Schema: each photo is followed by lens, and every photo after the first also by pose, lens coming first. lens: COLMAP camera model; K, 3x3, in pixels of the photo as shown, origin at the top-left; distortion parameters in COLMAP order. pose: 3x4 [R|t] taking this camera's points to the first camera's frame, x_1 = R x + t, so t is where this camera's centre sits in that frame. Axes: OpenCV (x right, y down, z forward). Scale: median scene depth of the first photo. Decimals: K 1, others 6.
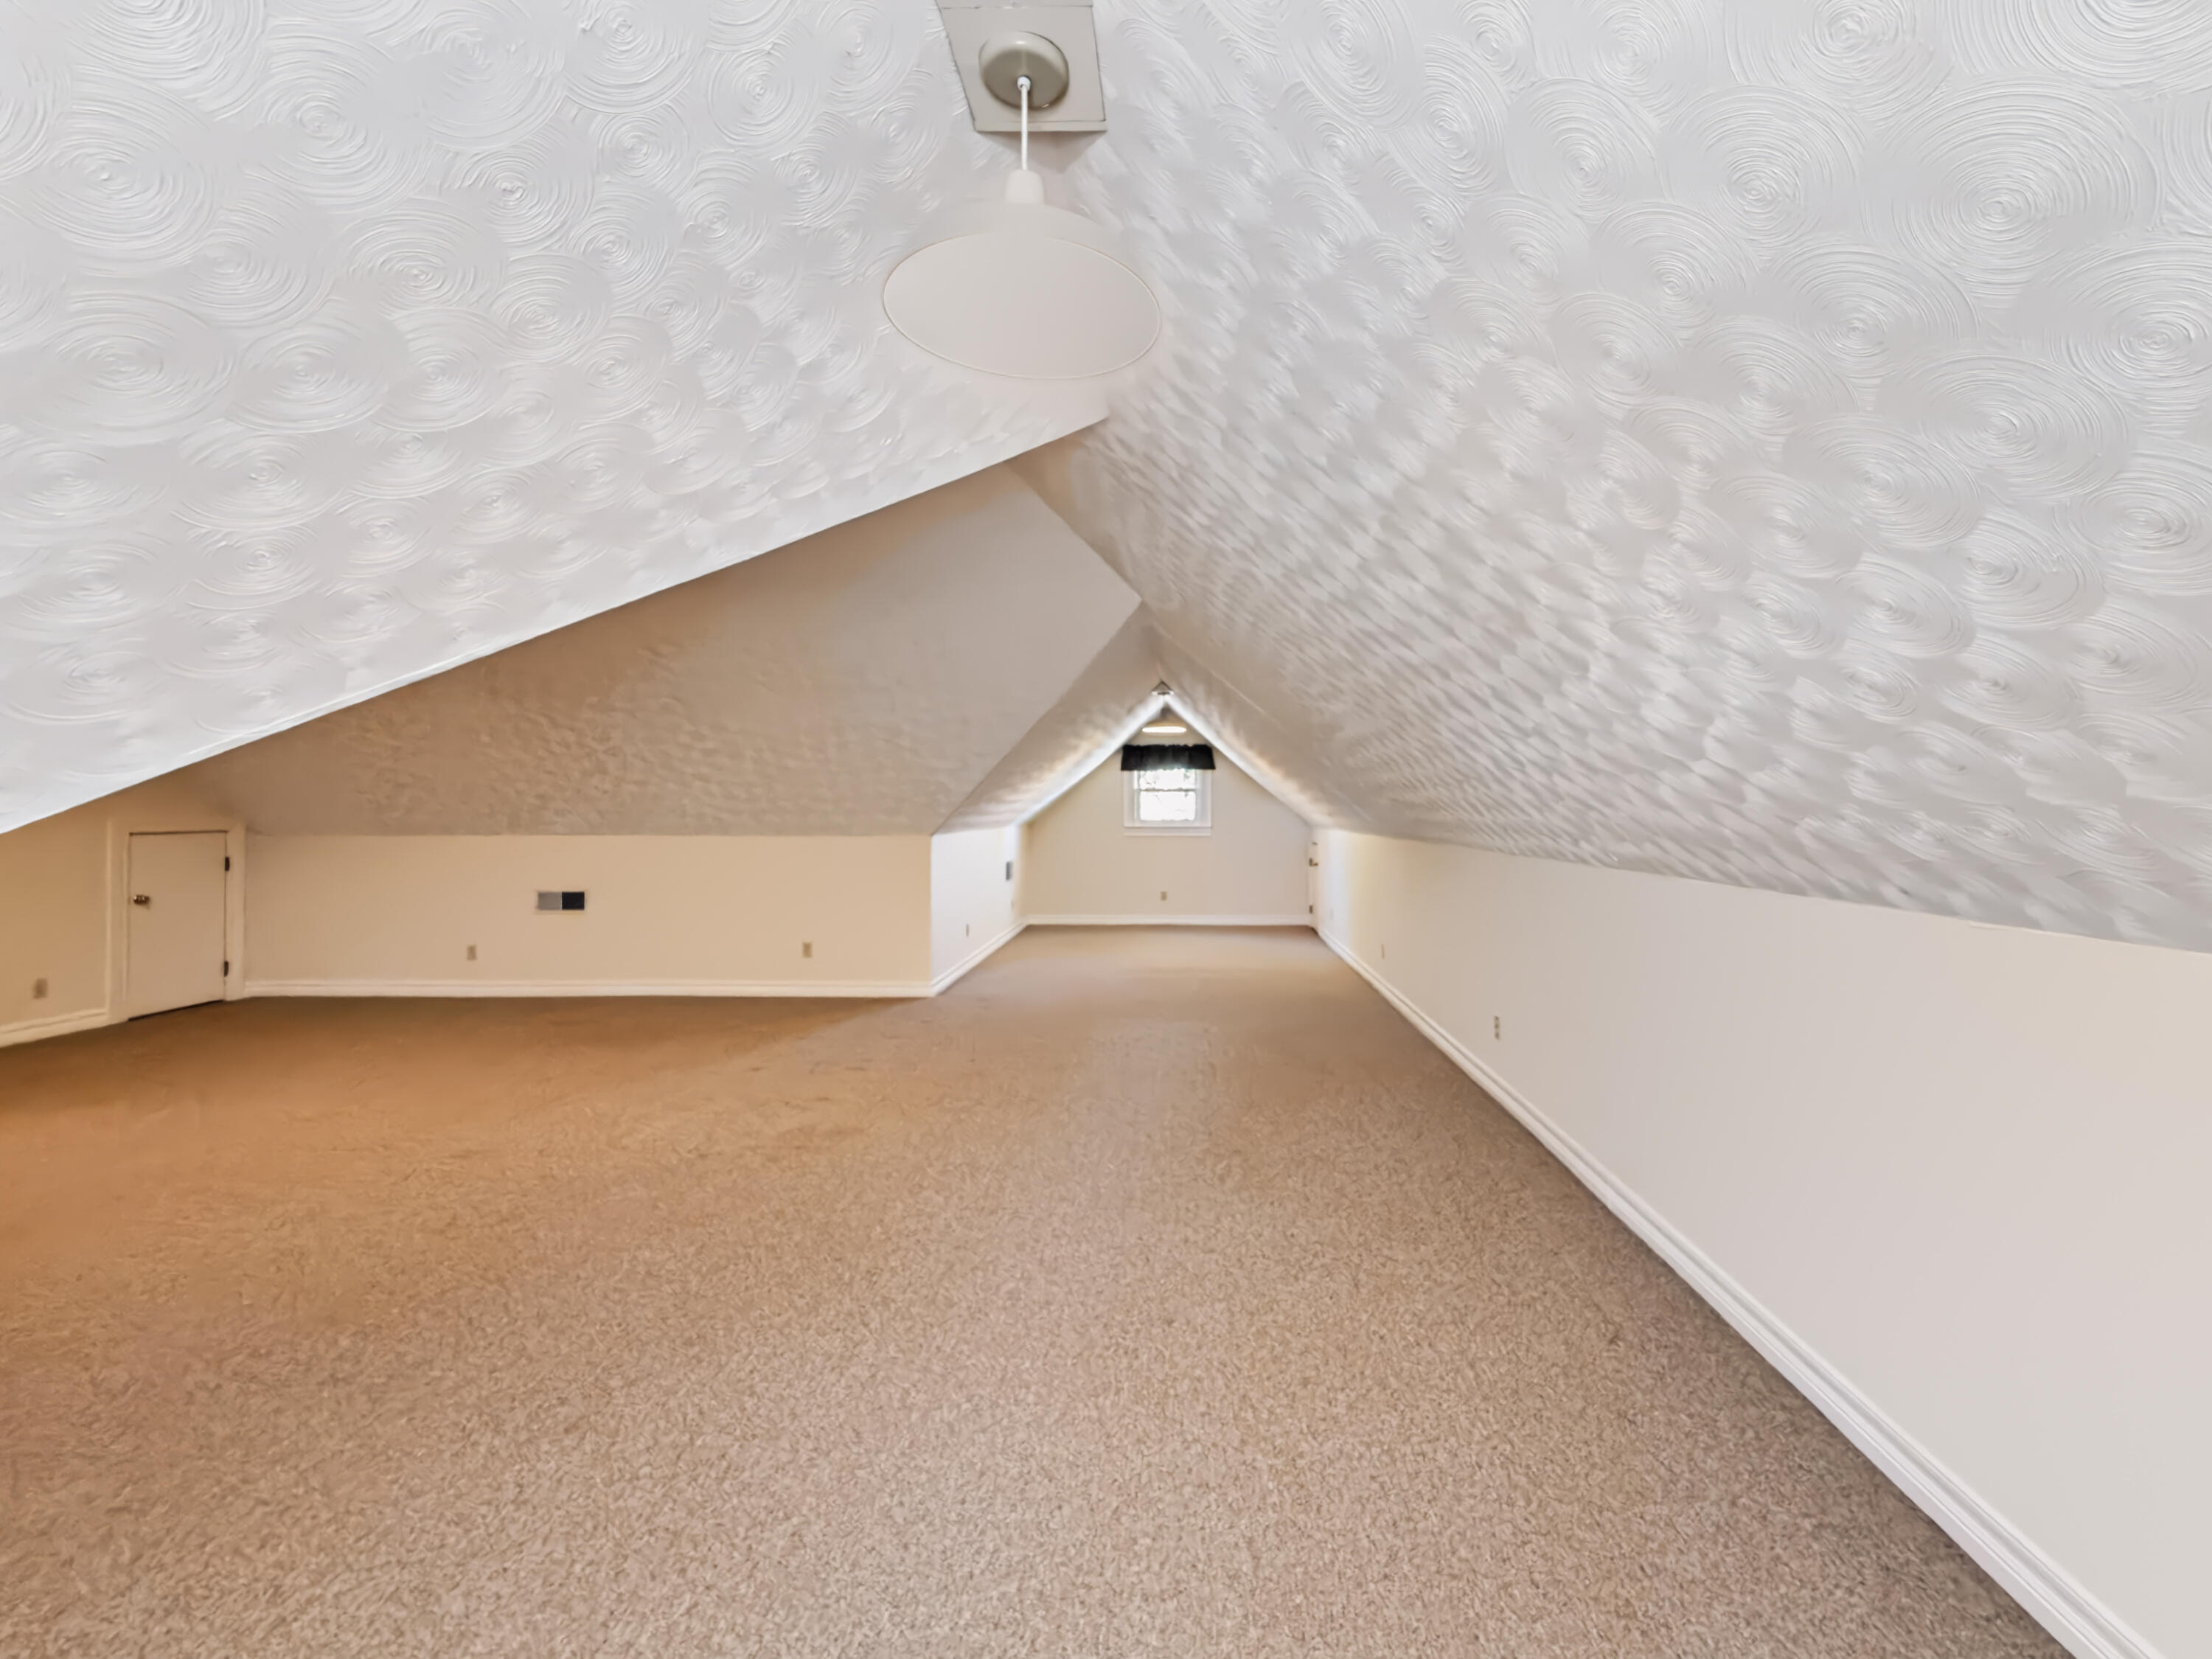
lens RADIAL K [[913.4, 0, 1192.2], [0, 913.4, 772.1], [0, 0, 1]] dist [-0.000991, -0.000098]
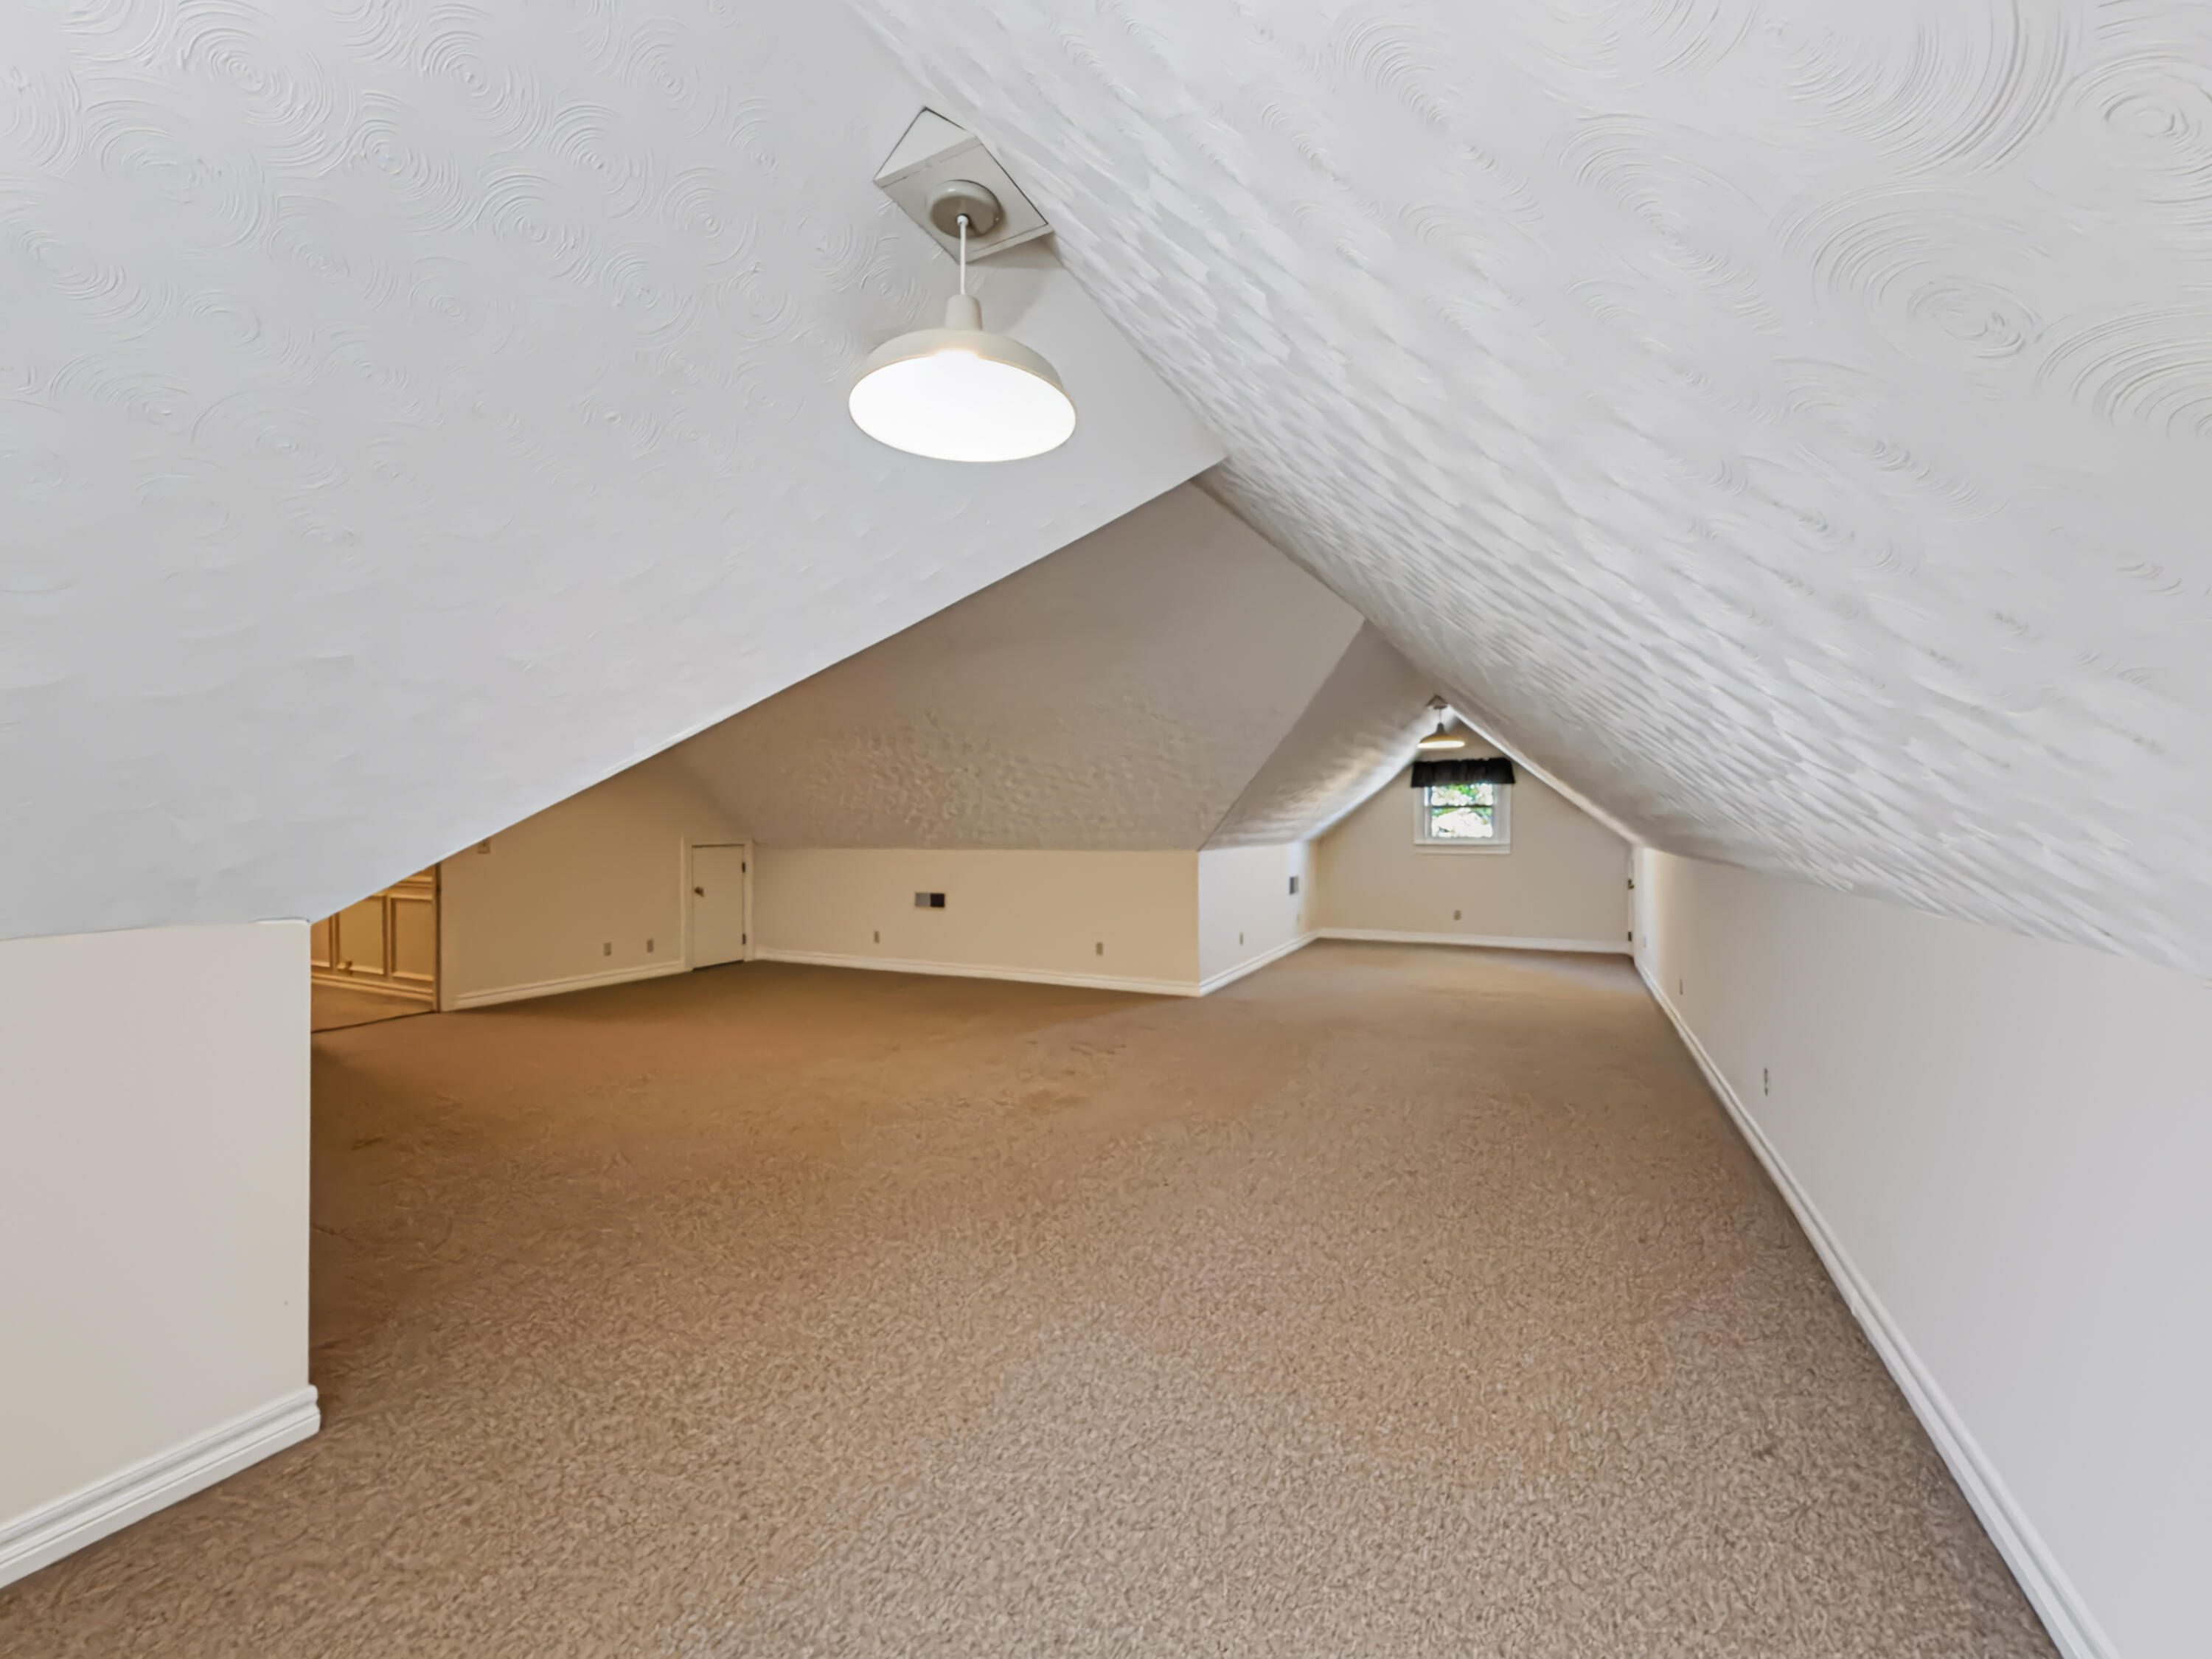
lens RADIAL K [[877.0, 0, 1119.2], [0, 877.0, 806.3], [0, 0, 1]] dist [-0.001340, -0.000699]
pose [[0.897674, -0.015821, -0.440375, 0.136528], [0.023206, 0.999666, 0.011390, 0.001007], [0.440048, -0.020444, 0.897741, 0.012518]]
